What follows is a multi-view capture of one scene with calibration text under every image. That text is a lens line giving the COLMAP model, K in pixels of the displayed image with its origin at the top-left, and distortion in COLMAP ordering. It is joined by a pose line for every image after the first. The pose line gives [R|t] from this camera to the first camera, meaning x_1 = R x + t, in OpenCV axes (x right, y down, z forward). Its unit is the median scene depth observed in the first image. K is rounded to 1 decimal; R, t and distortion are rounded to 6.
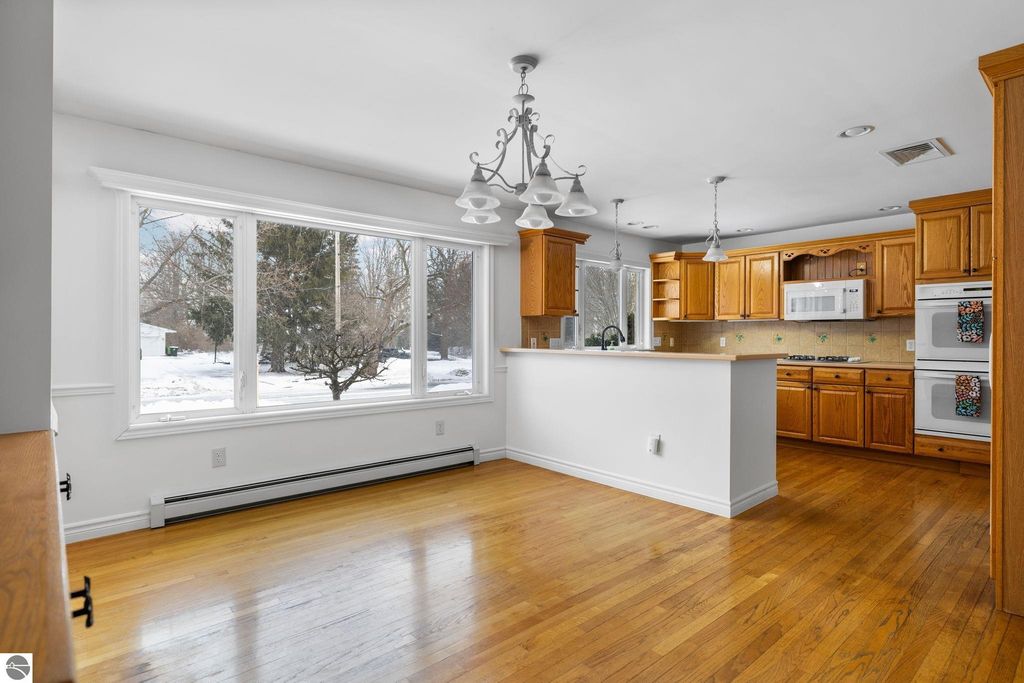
lens RADIAL K [[526.8, 0, 511.2], [0, 526.8, 338.4], [0, 0, 1]] dist [-0.001100, -0.000130]
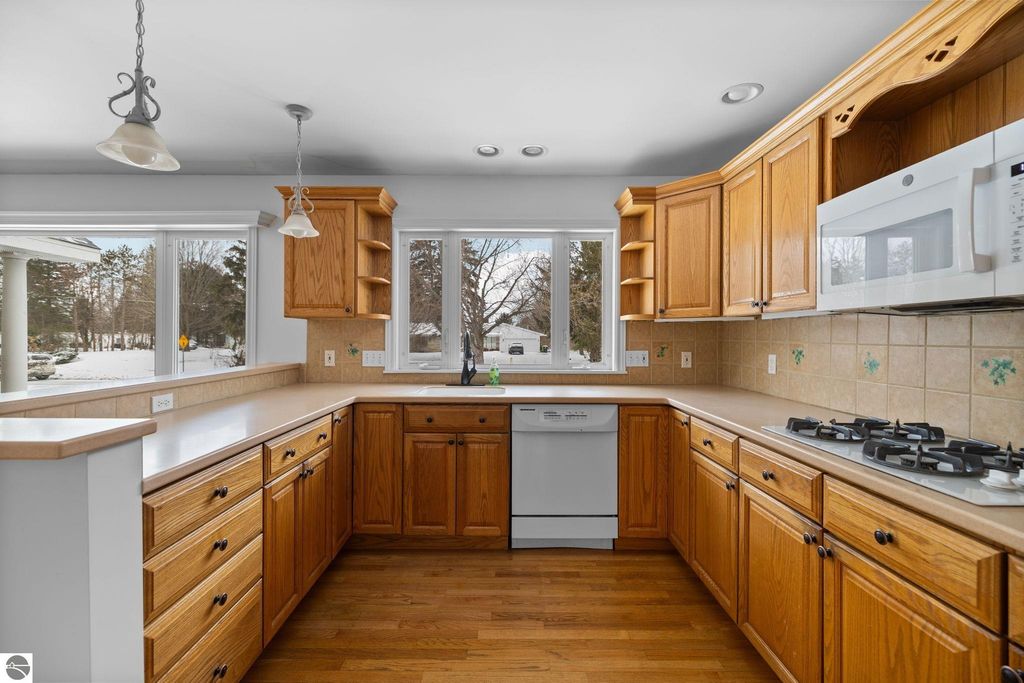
lens RADIAL K [[434.5, 0, 510.6], [0, 434.5, 339.3], [0, 0, 1]] dist [0.000444, 0.000309]
pose [[0.750439, 0.004266, -0.660926, 0.552093], [-0.005373, 0.999986, 0.000355, -0.015923], [0.660918, 0.003285, 0.750451, 0.654945]]
